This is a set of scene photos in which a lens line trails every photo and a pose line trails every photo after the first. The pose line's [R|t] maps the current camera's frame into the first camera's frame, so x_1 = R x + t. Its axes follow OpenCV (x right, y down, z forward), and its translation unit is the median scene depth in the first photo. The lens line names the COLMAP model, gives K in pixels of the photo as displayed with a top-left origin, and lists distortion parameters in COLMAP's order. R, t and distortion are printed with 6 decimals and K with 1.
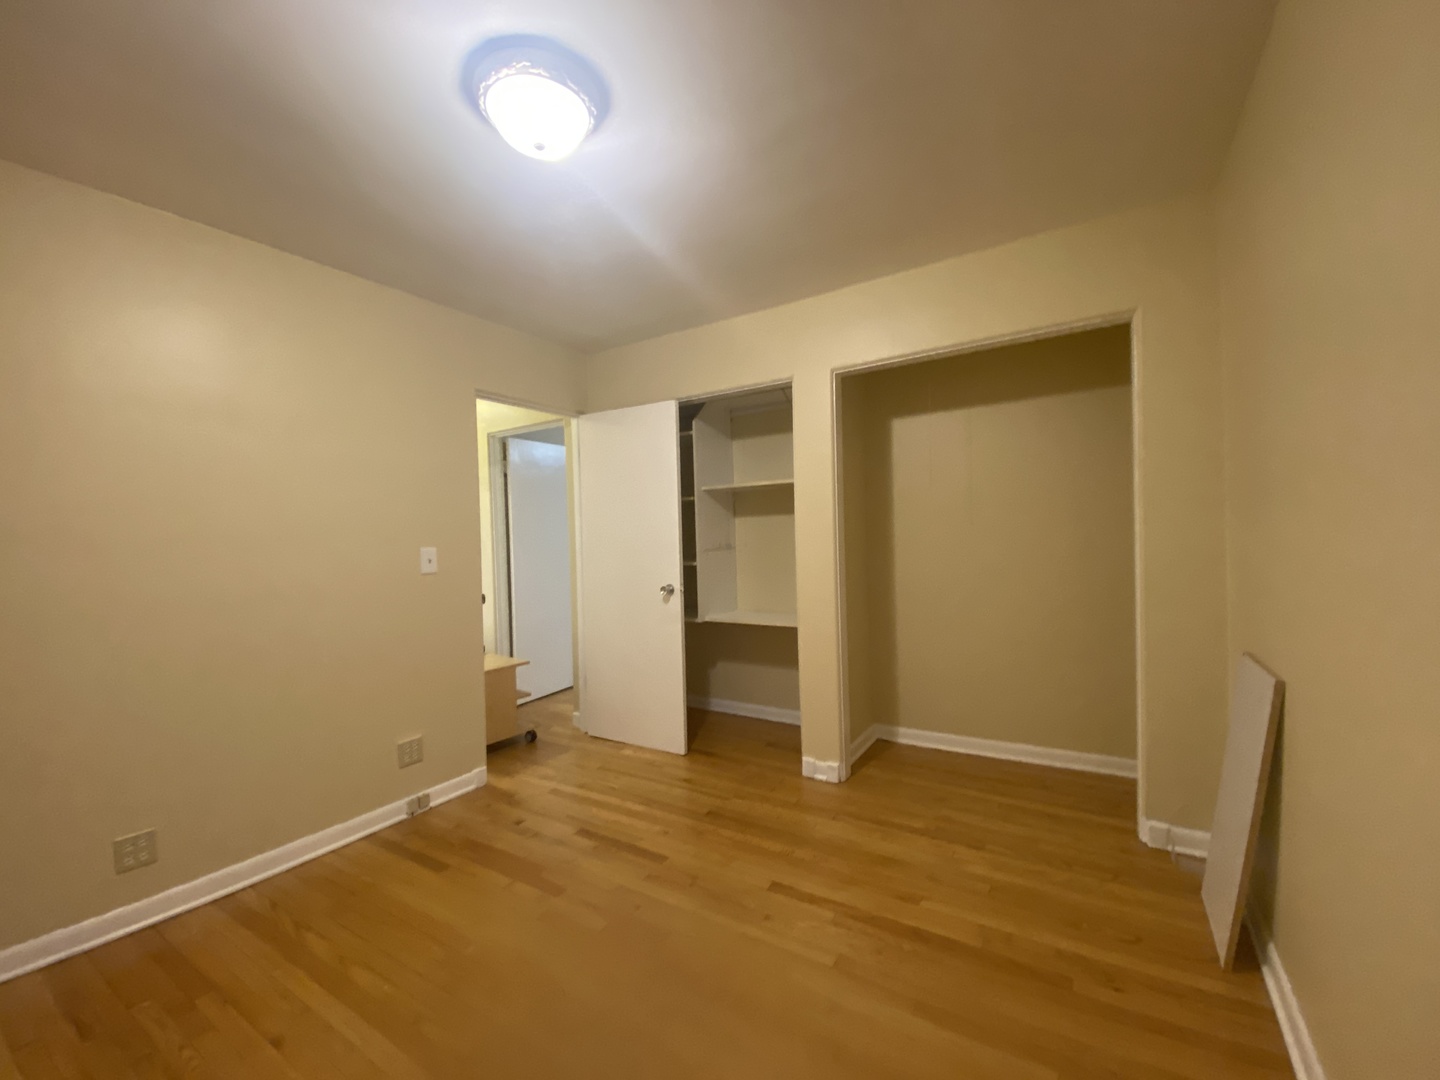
lens RADIAL K [[591.8, 0, 728.0], [0, 591.8, 535.9], [0, 0, 1]] dist [0.009442, -0.012906]
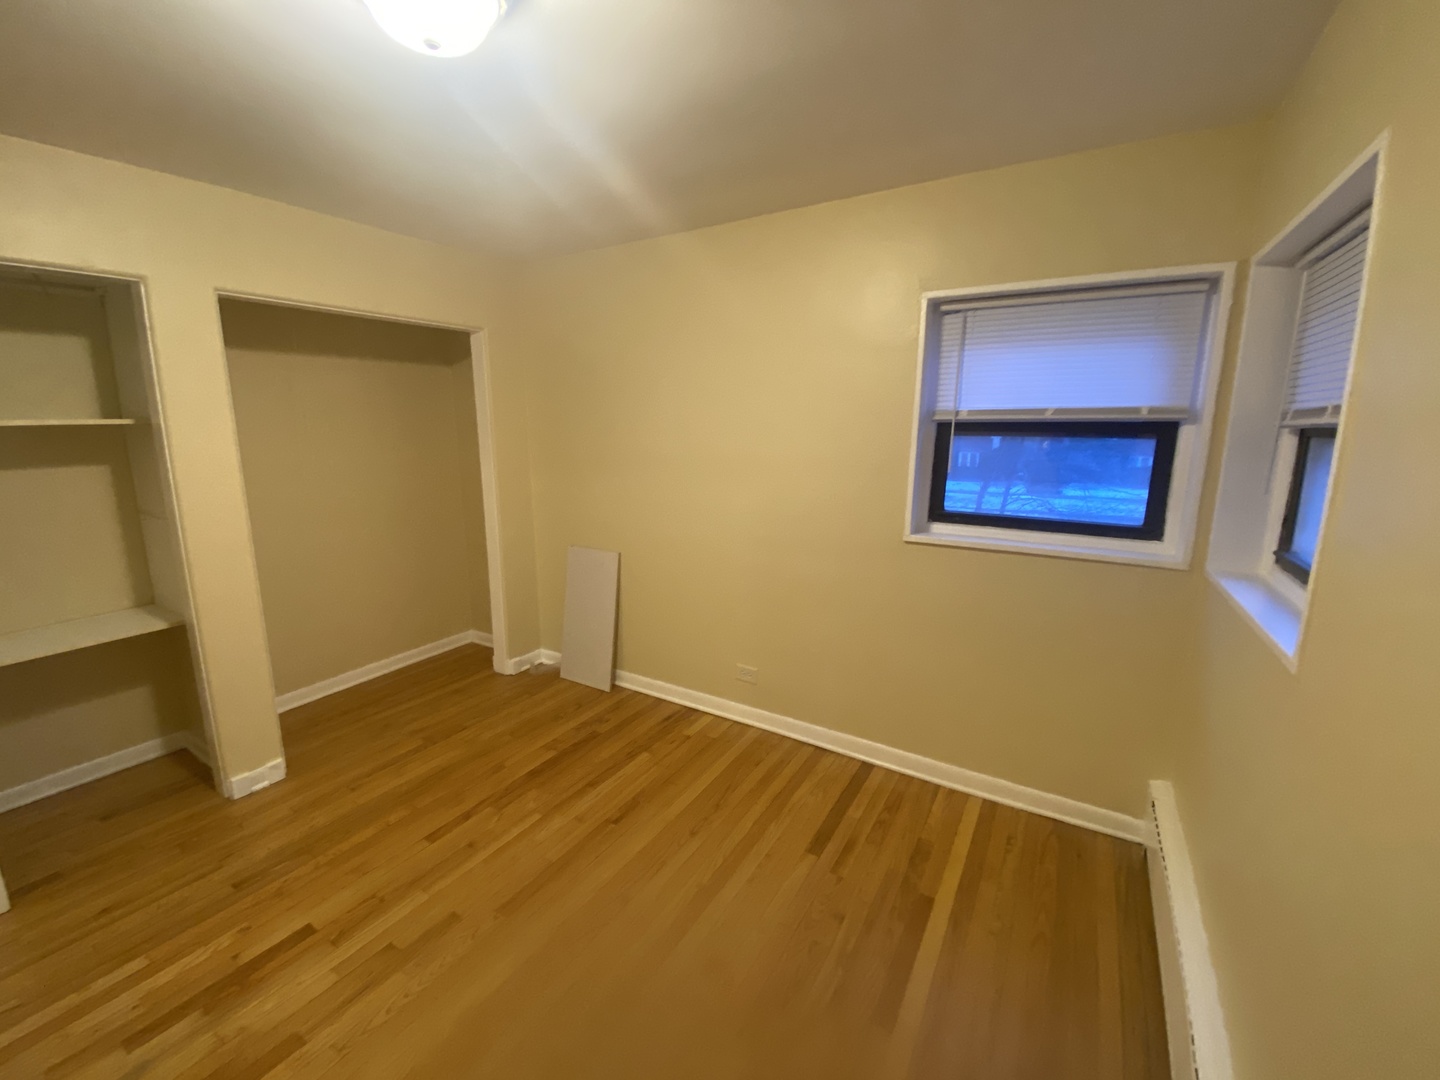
lens RADIAL K [[591.8, 0, 728.0], [0, 591.8, 535.9], [0, 0, 1]] dist [0.009442, -0.012906]
pose [[-0.037056, -0.162892, 0.985948, -0.839169], [-0.007675, 0.986643, 0.162719, -0.120378], [-0.999284, -0.001538, -0.037812, 0.459328]]
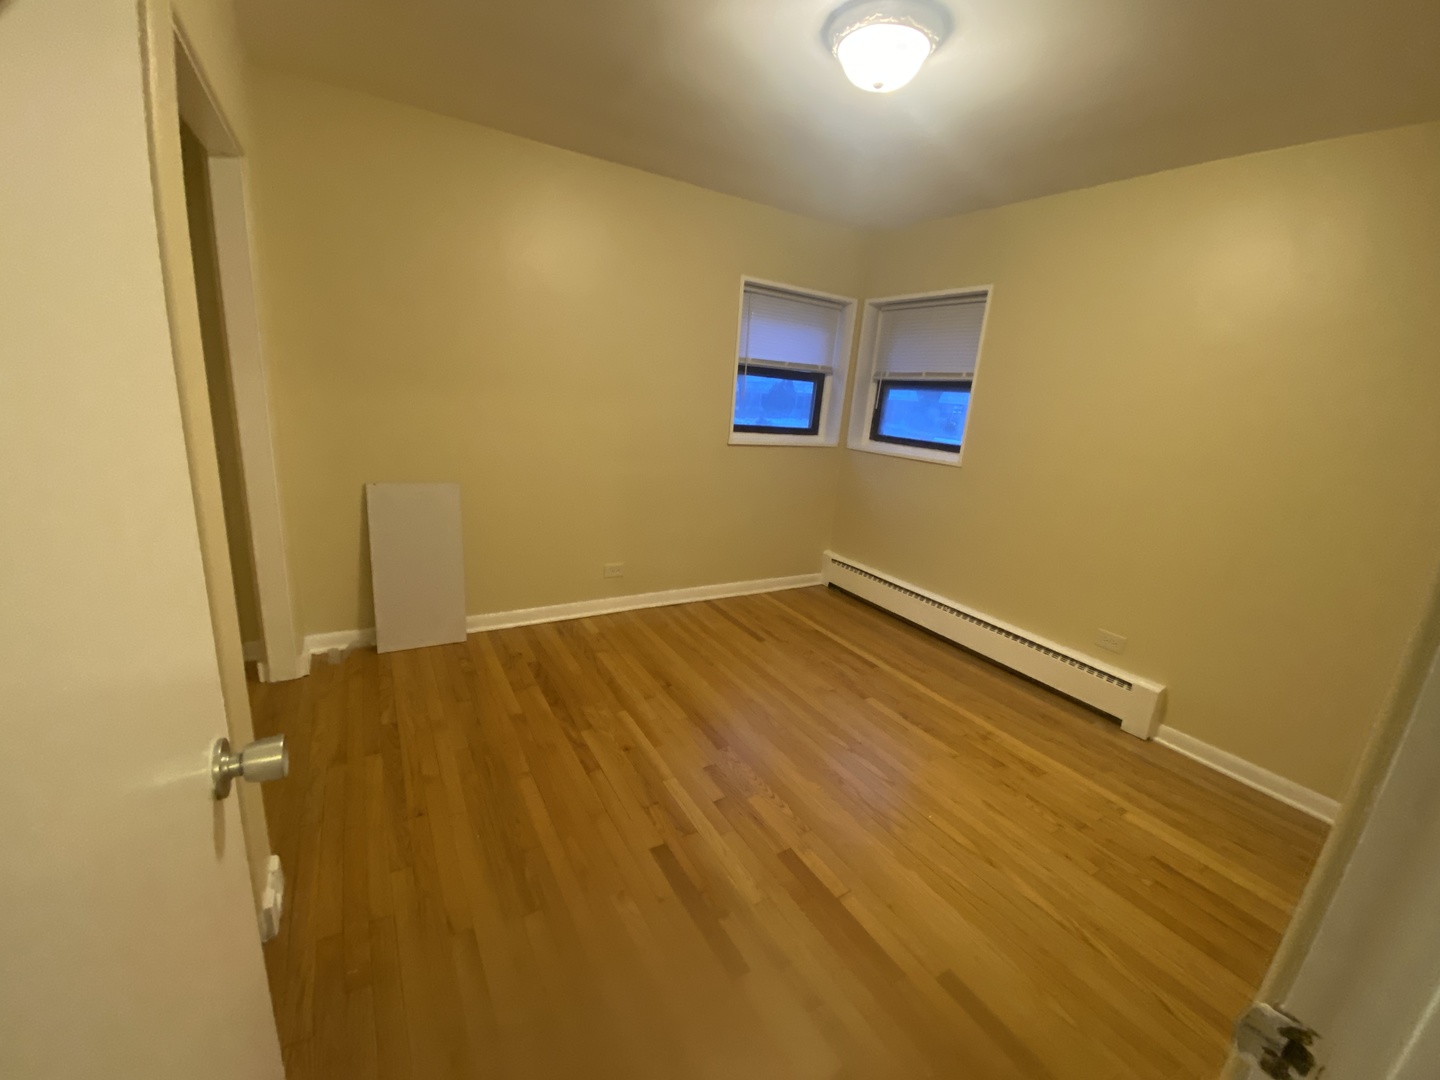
lens RADIAL K [[571.1, 0, 720.0], [0, 571.1, 540.0], [0, 0, 1]] dist [0.012086, -0.020702]
pose [[-0.902548, -0.146234, 0.404997, -0.438169], [-0.052647, 0.970985, 0.233272, -0.044887], [-0.427358, 0.189217, -0.884060, 1.565389]]
